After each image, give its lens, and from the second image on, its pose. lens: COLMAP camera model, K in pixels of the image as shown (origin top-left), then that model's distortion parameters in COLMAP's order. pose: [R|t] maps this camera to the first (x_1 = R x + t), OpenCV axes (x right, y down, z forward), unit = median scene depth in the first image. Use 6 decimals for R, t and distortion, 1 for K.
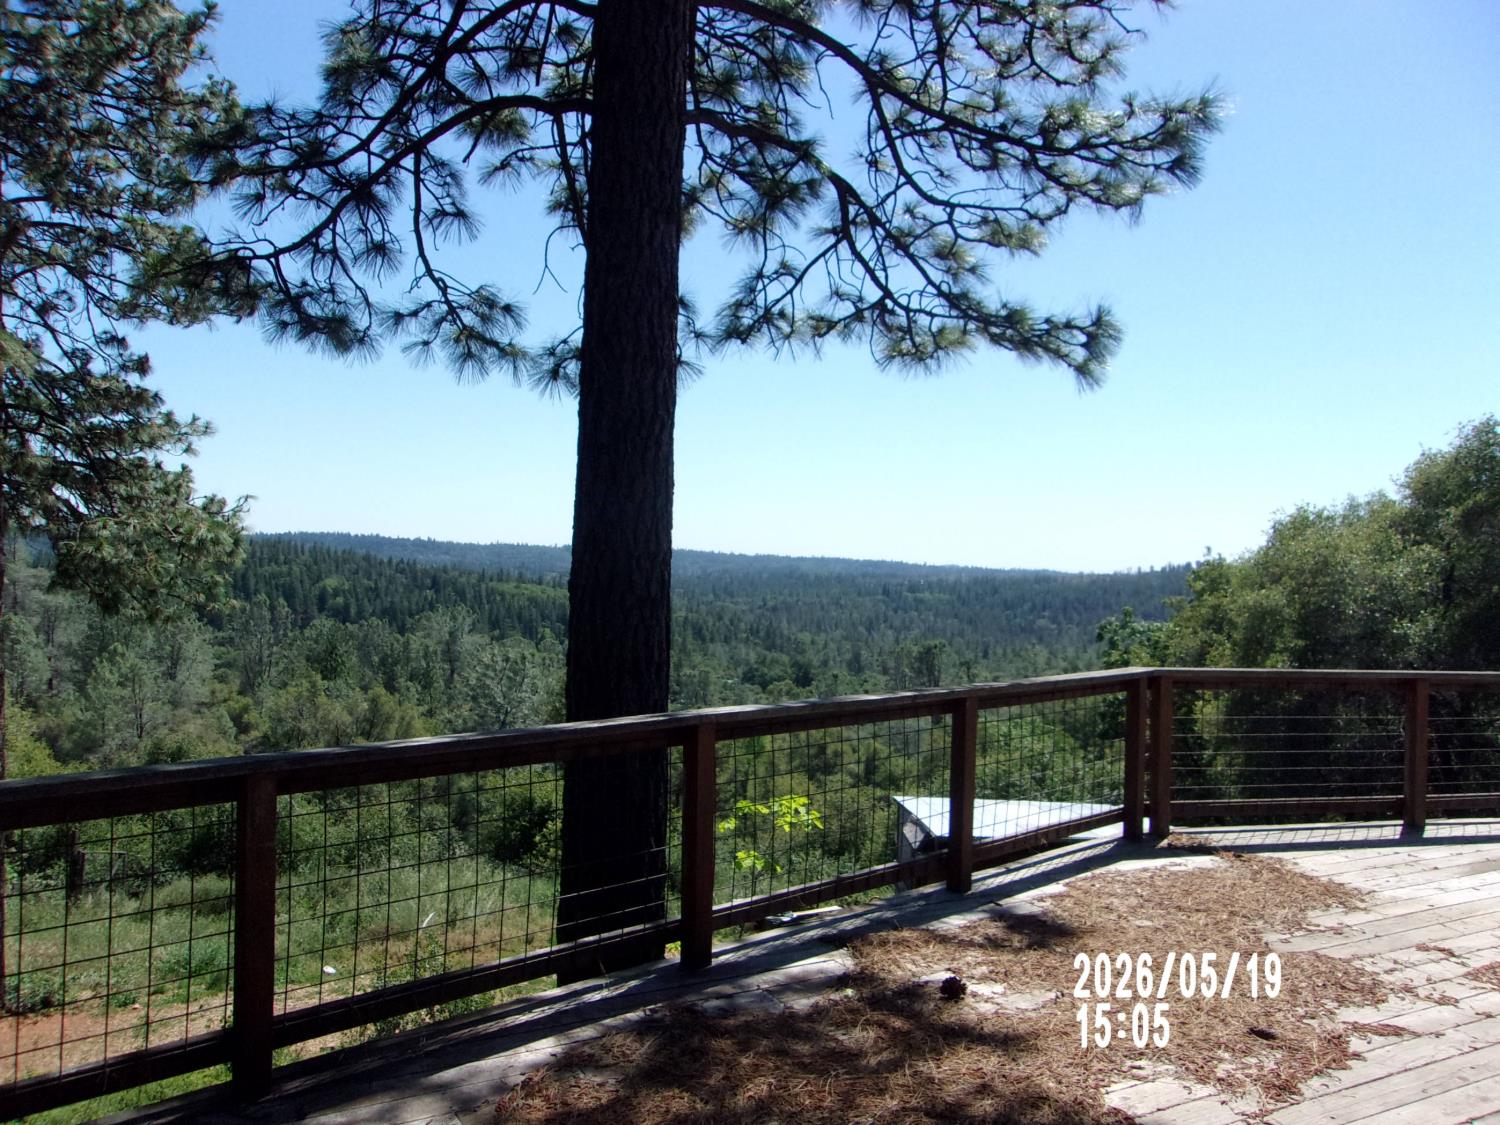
lens RADIAL K [[1181.7, 0, 737.1], [0, 1181.7, 543.8], [0, 0, 1]] dist [0.002278, 0.011815]
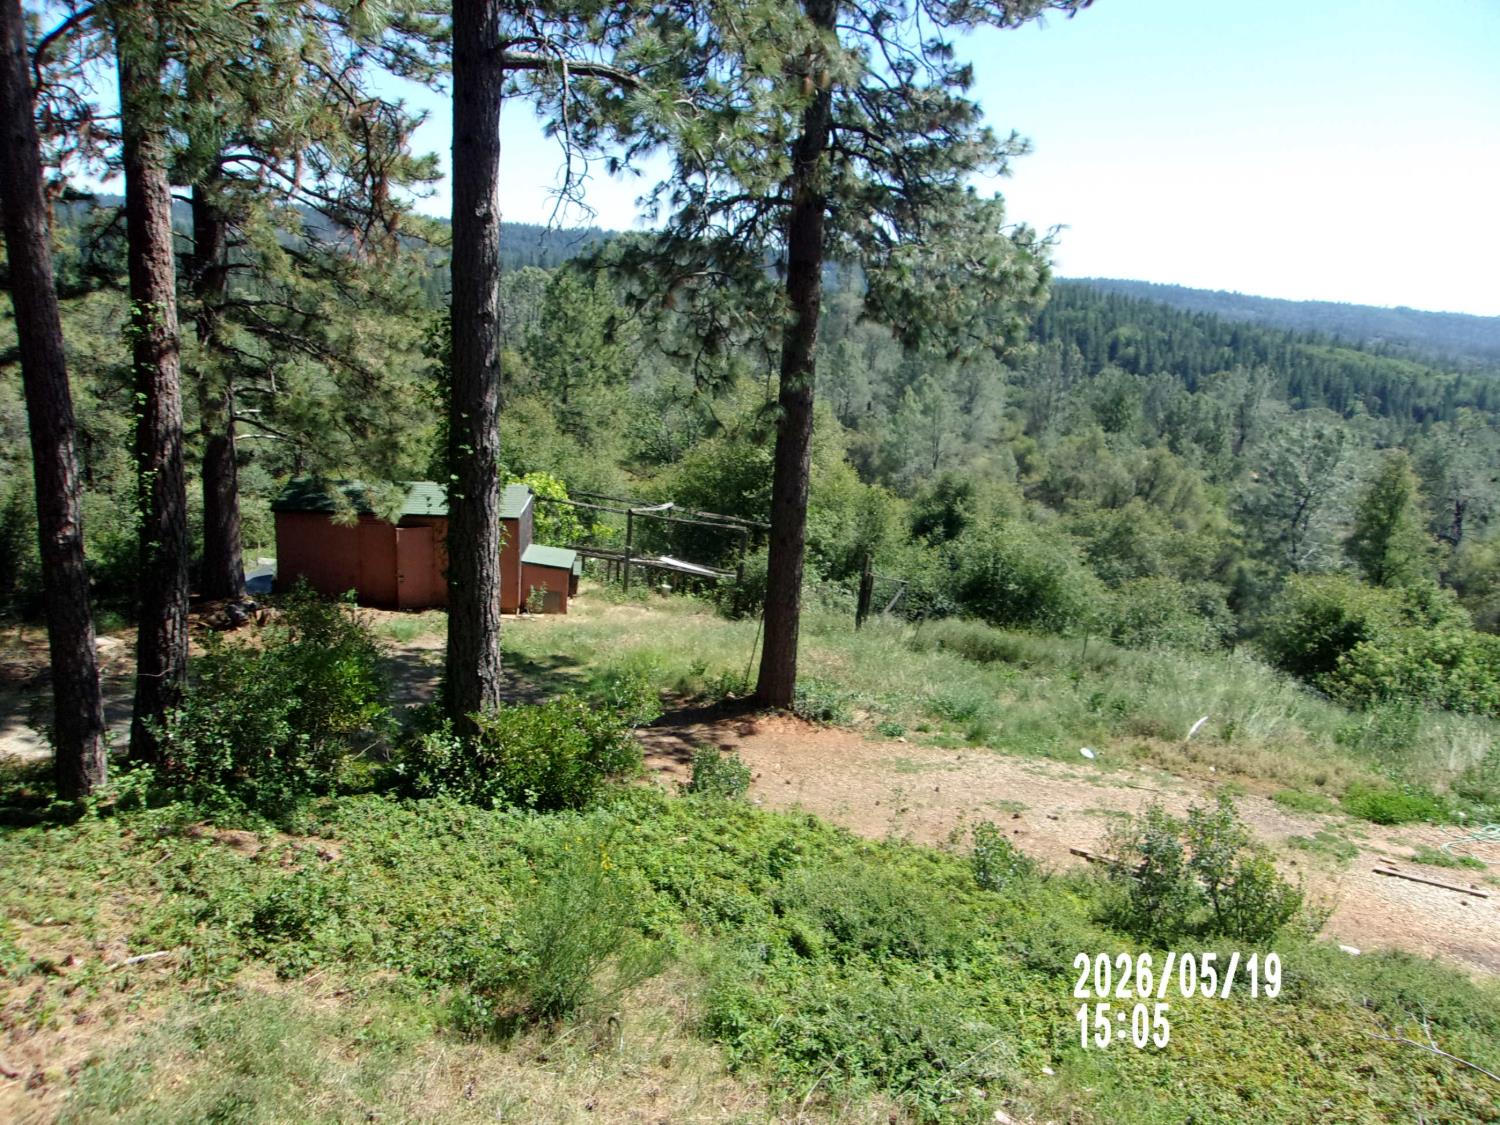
lens RADIAL K [[1181.7, 0, 736.8], [0, 1181.7, 534.1], [0, 0, 1]] dist [0.002278, 0.011815]
pose [[0.798026, 0.171342, -0.577751, -0.064046], [-0.052110, 0.974757, 0.217104, 0.003911], [0.600365, -0.143148, 0.786810, 0.143631]]
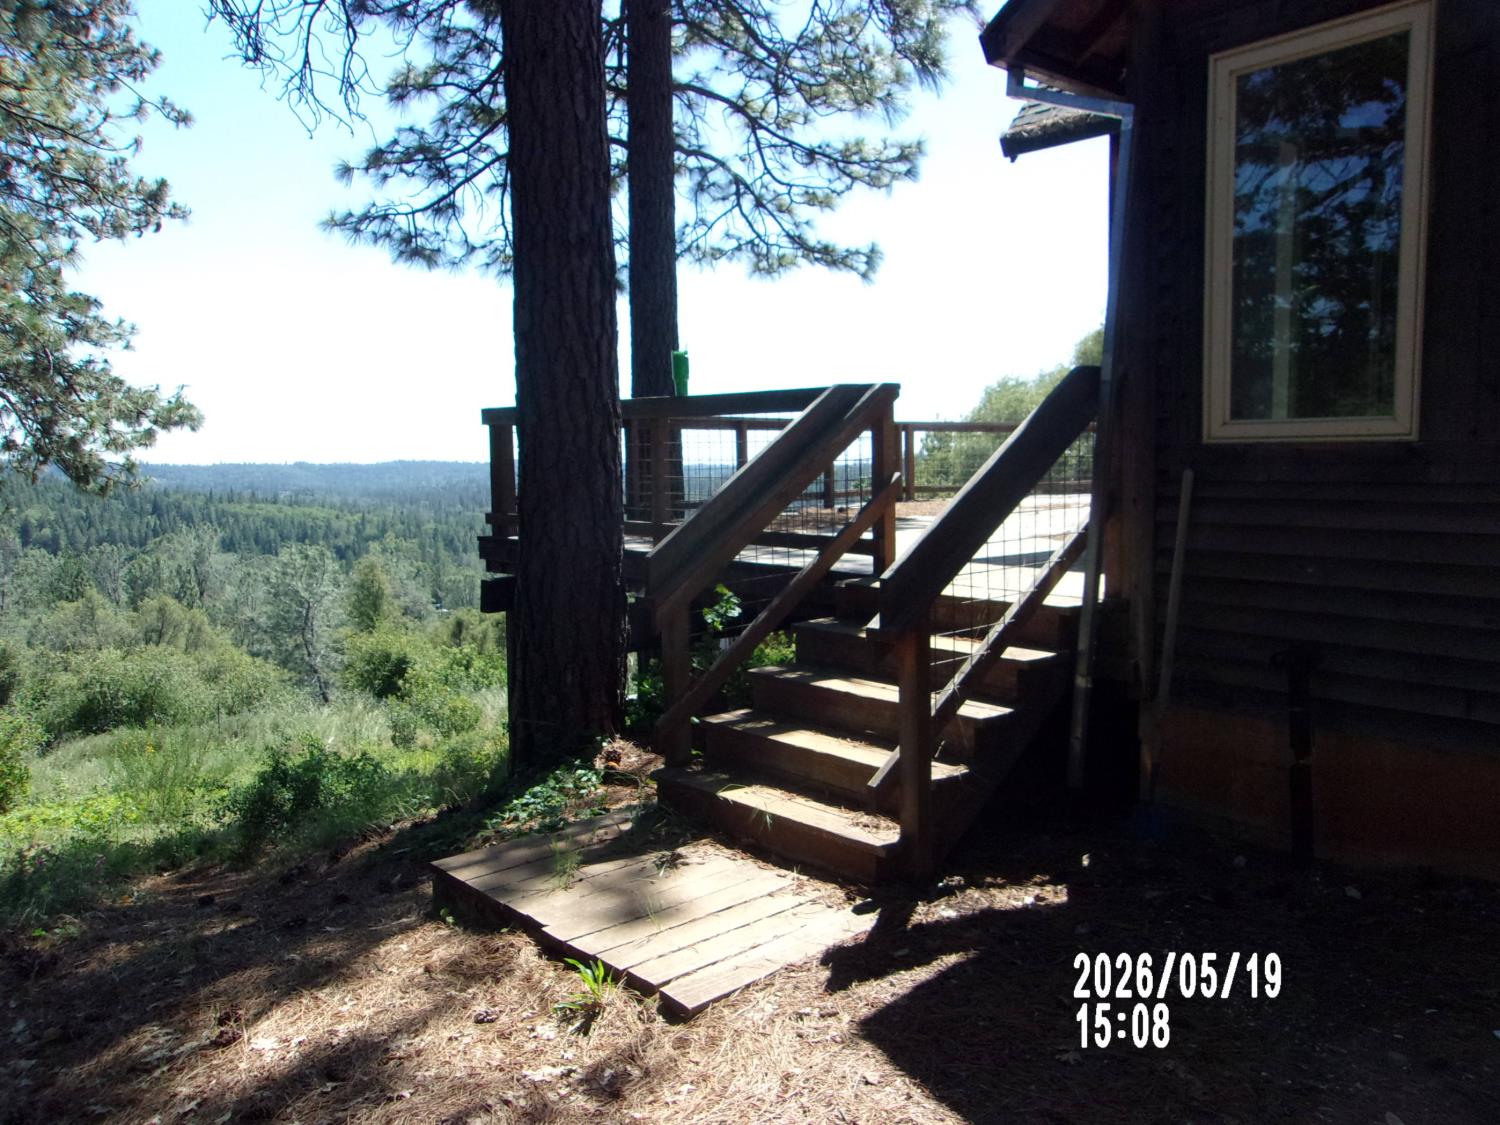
lens RADIAL K [[1181.7, 0, 747.8], [0, 1181.7, 566.1], [0, 0, 1]] dist [0.002278, 0.011815]
pose [[0.973784, -0.062084, 0.218841, -0.129297], [0.040446, 0.993961, 0.102008, 0.043524], [-0.223852, -0.090482, 0.970414, -0.327145]]
